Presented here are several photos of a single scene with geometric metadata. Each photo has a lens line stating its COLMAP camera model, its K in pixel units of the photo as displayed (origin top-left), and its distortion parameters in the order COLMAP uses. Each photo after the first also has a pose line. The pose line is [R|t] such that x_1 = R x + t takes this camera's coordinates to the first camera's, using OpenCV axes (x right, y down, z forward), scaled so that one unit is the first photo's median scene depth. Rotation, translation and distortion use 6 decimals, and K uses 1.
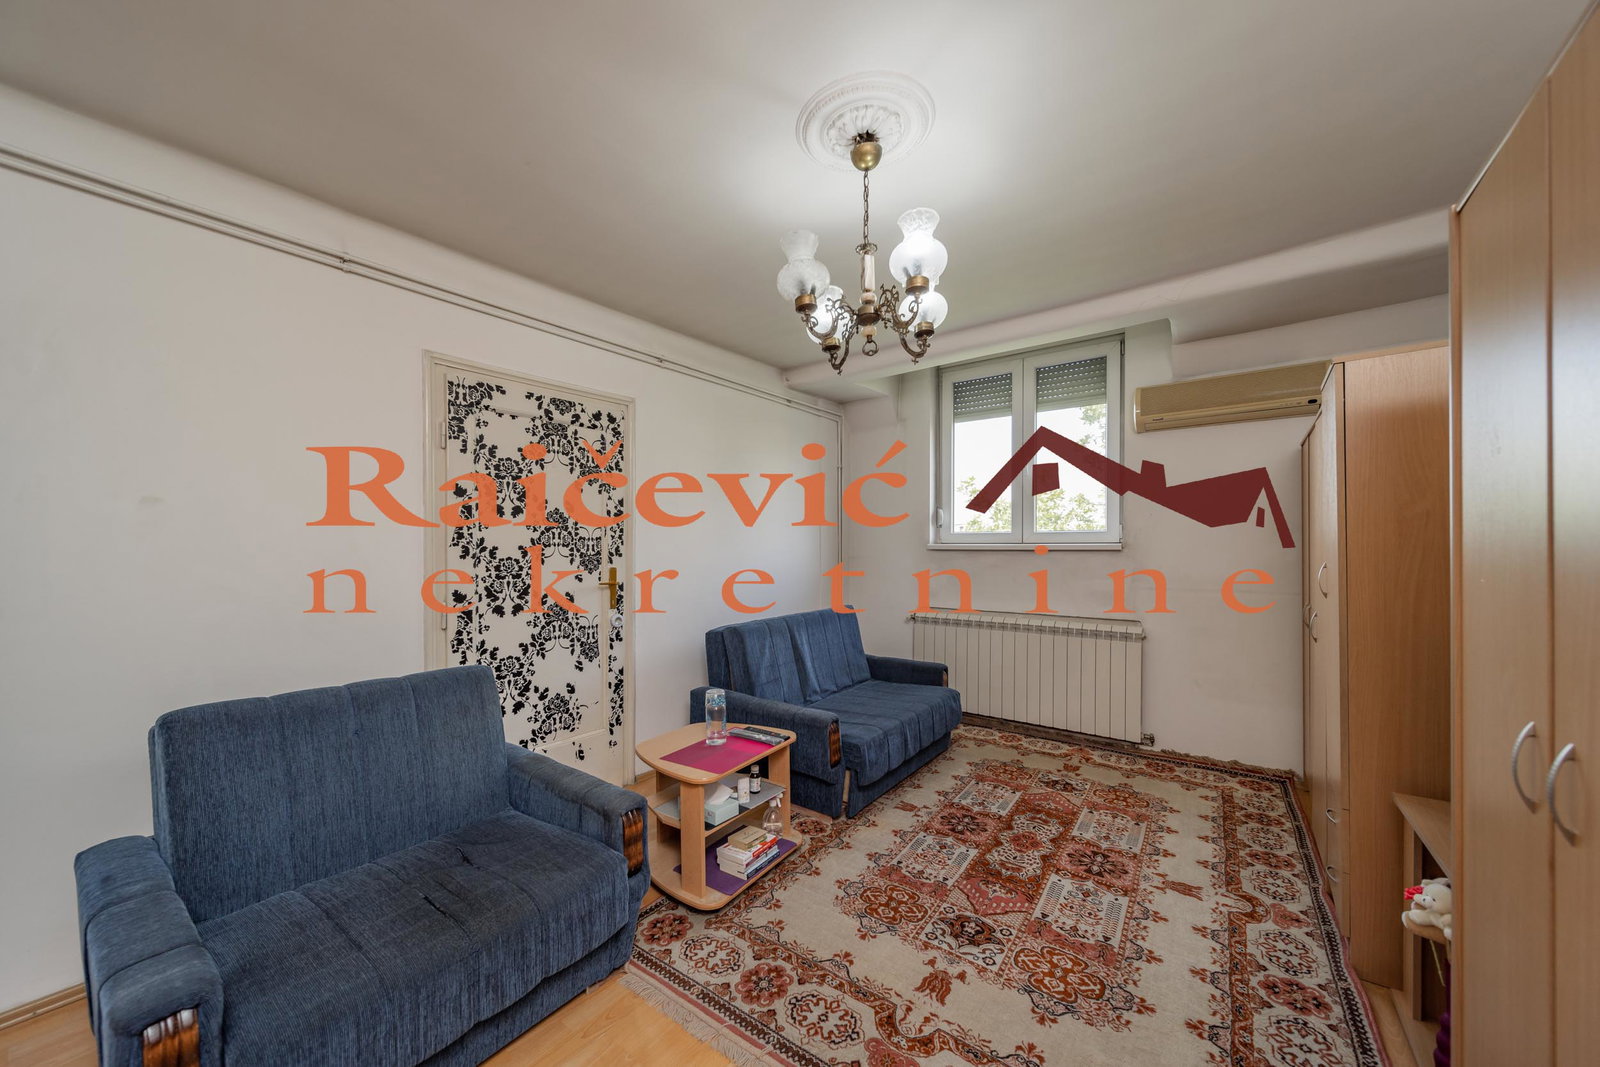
lens RADIAL K [[569.9, 0, 788.4], [0, 569.9, 546.8], [0, 0, 1]] dist [-0.000786, -0.000917]
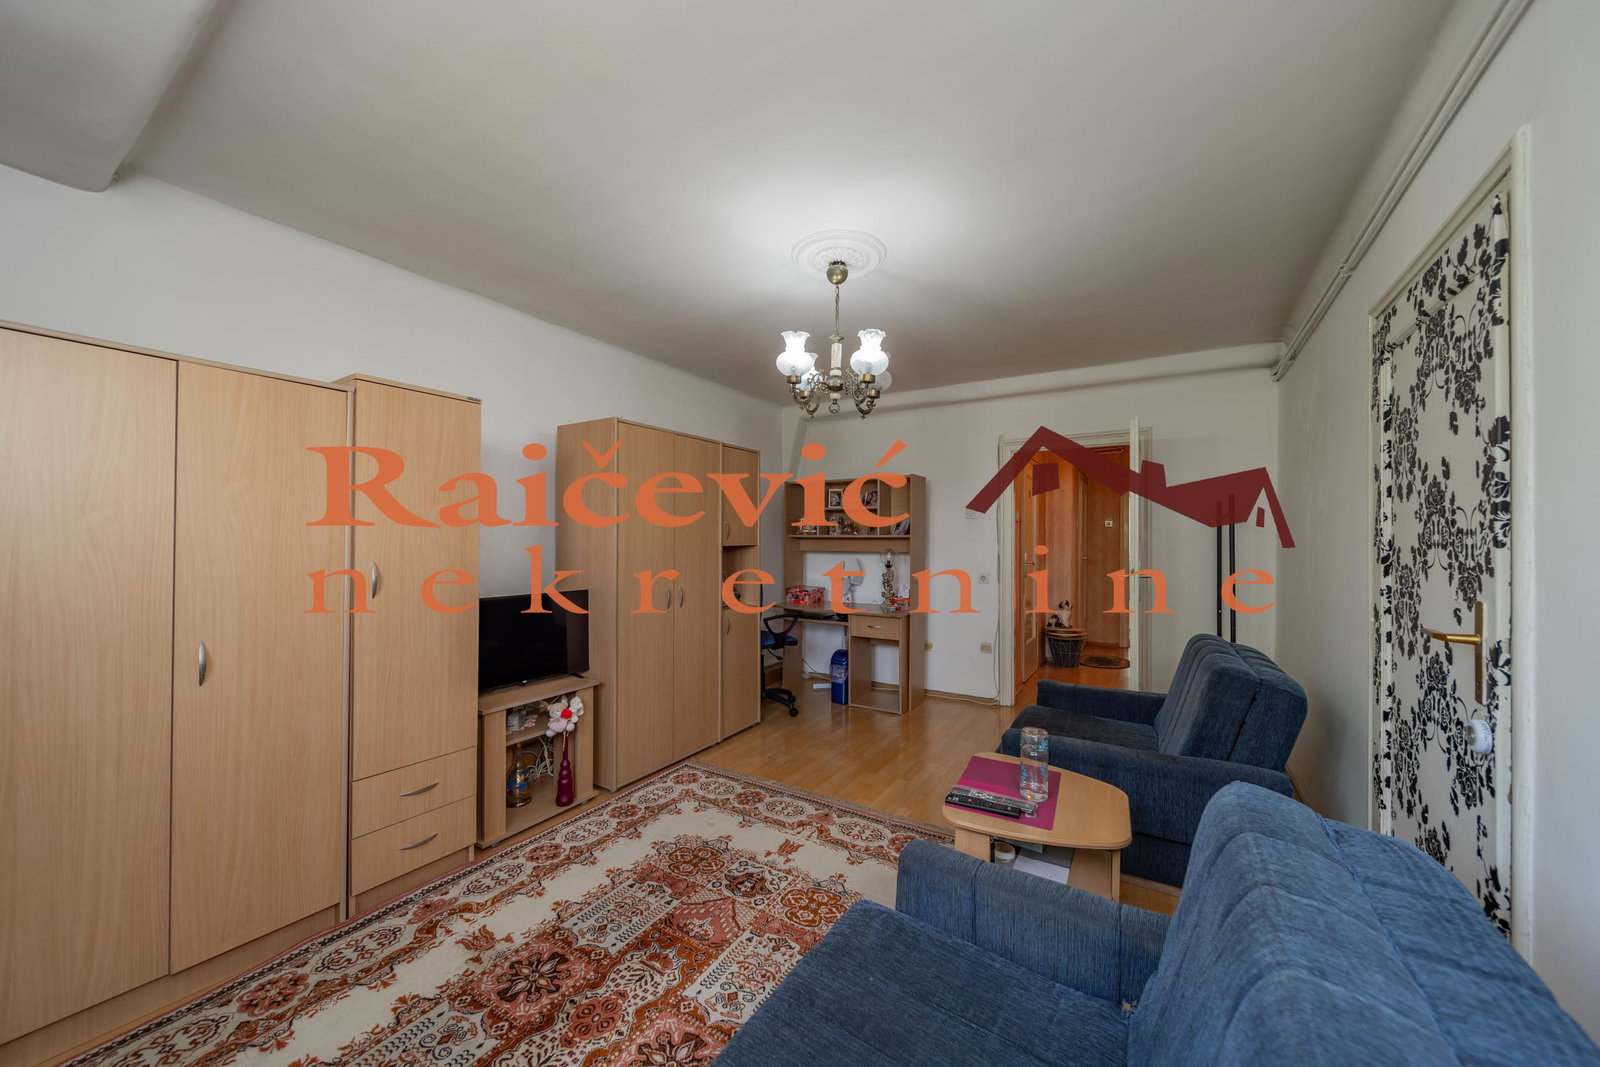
lens RADIAL K [[569.9, 0, 804.0], [0, 569.9, 538.7], [0, 0, 1]] dist [-0.000786, -0.000917]
pose [[-0.993328, -0.003892, -0.115260, 0.258826], [-0.003408, 0.999985, -0.004397, -0.005702], [0.115275, -0.003975, -0.993326, 1.620350]]
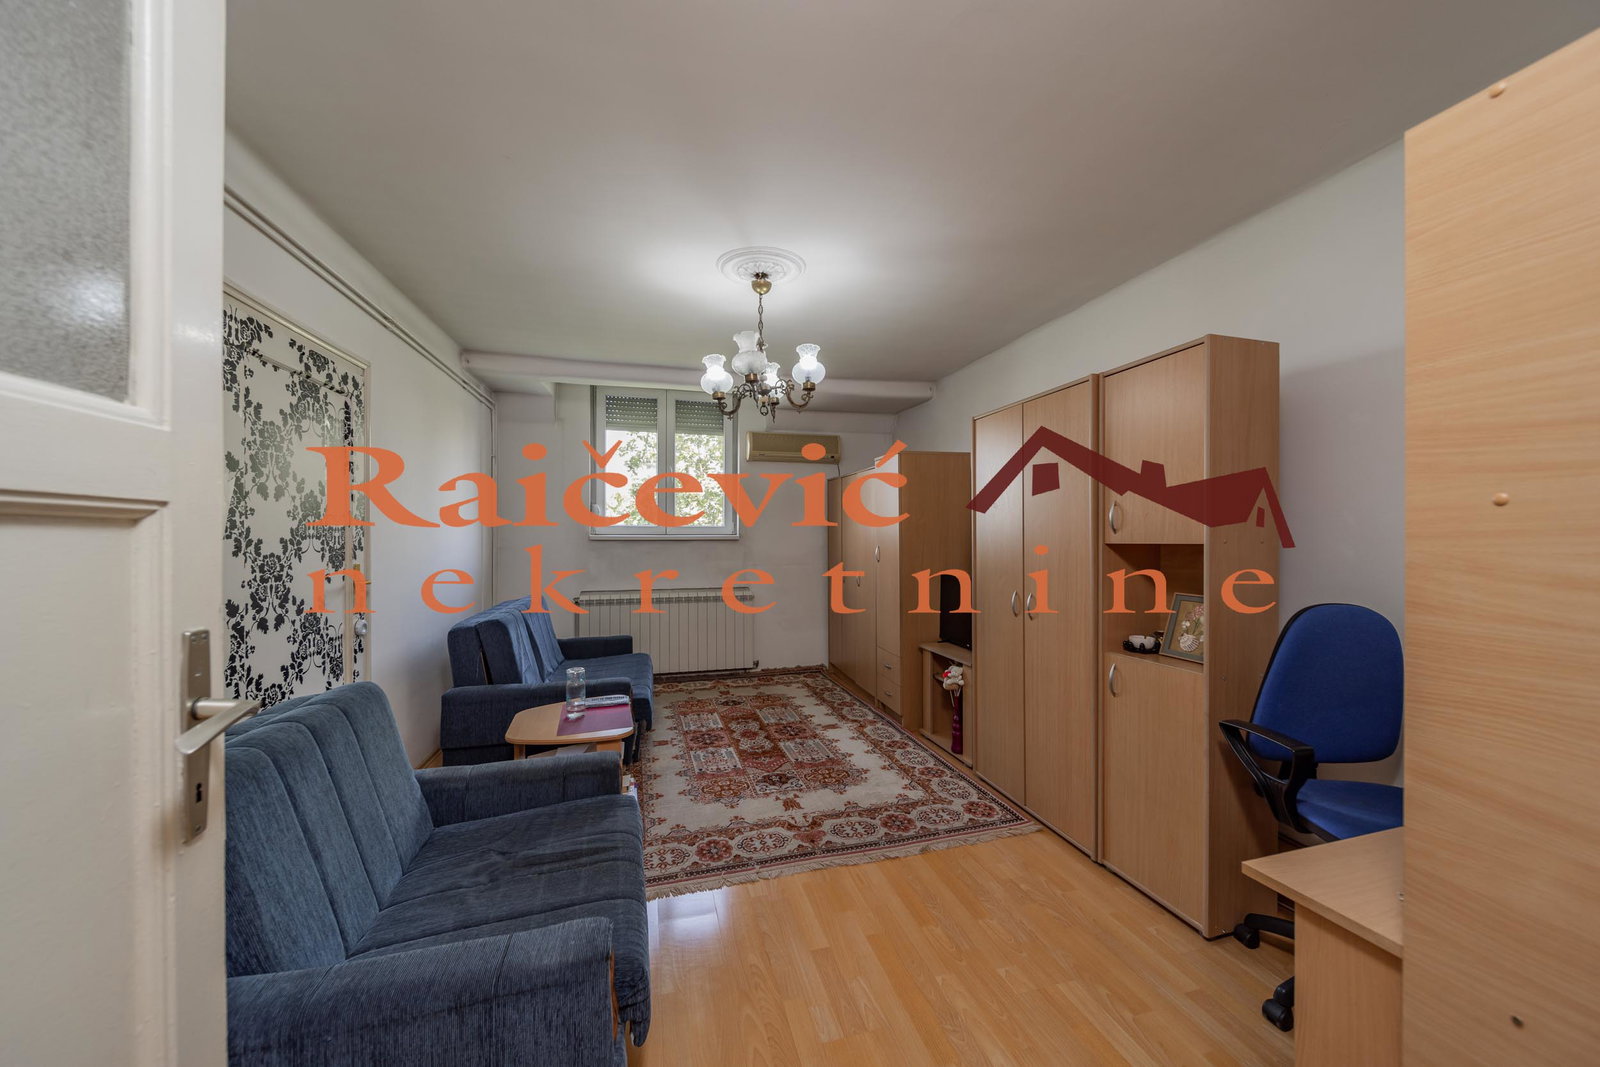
lens RADIAL K [[569.9, 0, 791.5], [0, 569.9, 534.4], [0, 0, 1]] dist [-0.000786, -0.000917]
pose [[0.609718, 0.003265, 0.792612, -0.697328], [-0.000558, 0.999993, -0.003689, -0.004695], [-0.792618, 0.001807, 0.609715, -0.005914]]
